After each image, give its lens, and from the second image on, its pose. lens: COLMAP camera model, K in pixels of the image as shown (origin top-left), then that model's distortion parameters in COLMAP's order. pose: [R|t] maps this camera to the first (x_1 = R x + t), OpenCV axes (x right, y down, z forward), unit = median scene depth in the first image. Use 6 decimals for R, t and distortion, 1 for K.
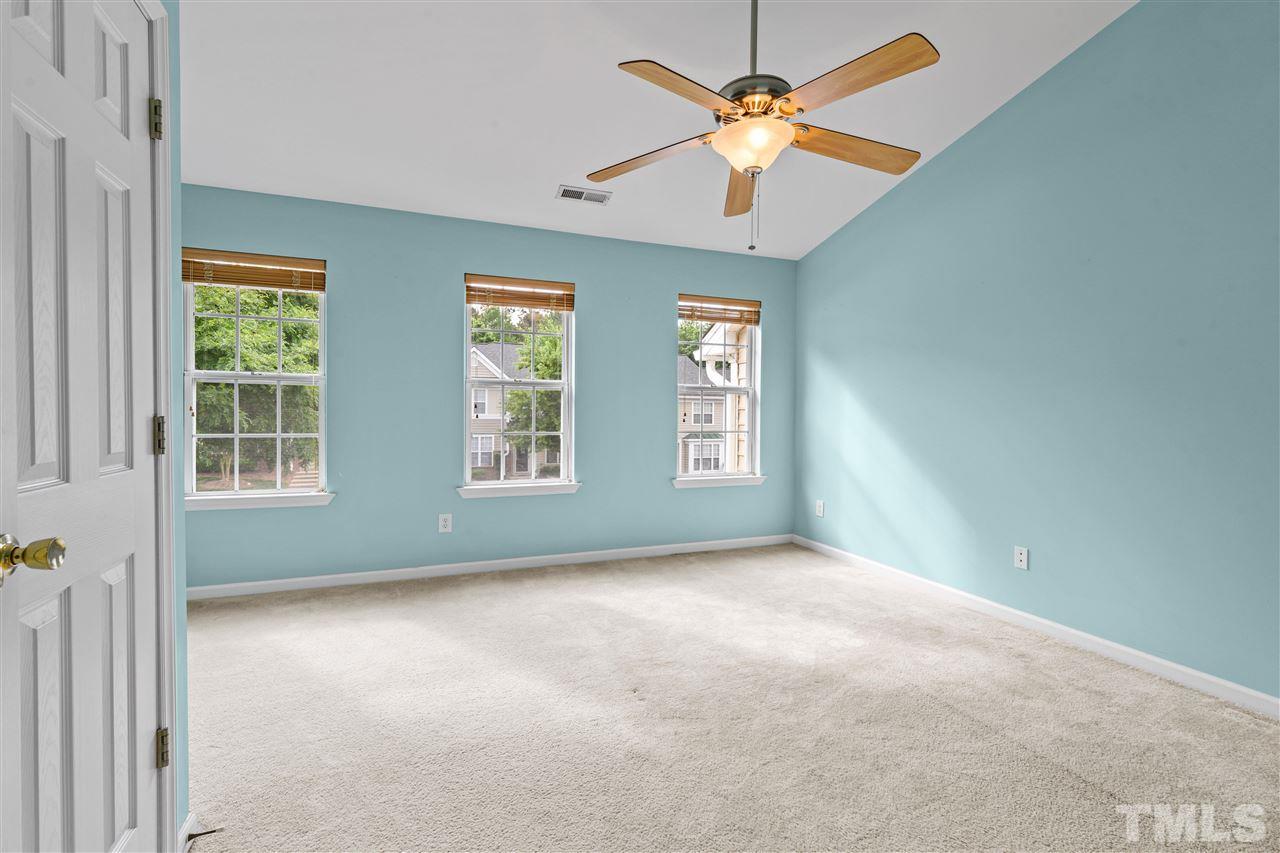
lens RADIAL K [[567.4, 0, 635.8], [0, 567.4, 419.0], [0, 0, 1]] dist [-0.002605, -0.002724]
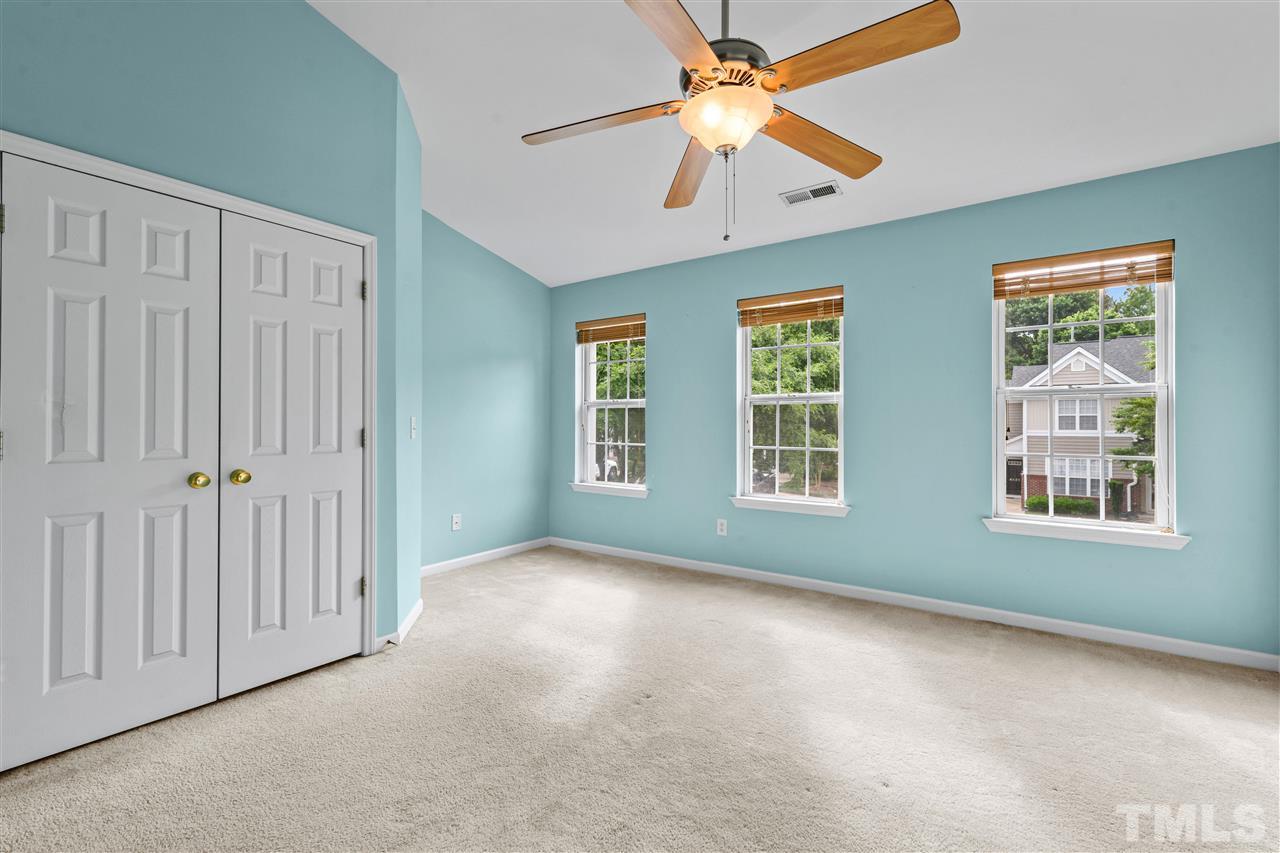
lens RADIAL K [[567.4, 0, 612.2], [0, 567.4, 423.6], [0, 0, 1]] dist [-0.002605, -0.002724]
pose [[0.517314, -0.008627, -0.855752, 0.486370], [-0.009247, 0.999834, -0.015669, -0.000396], [0.855745, 0.016019, 0.517149, 0.227777]]
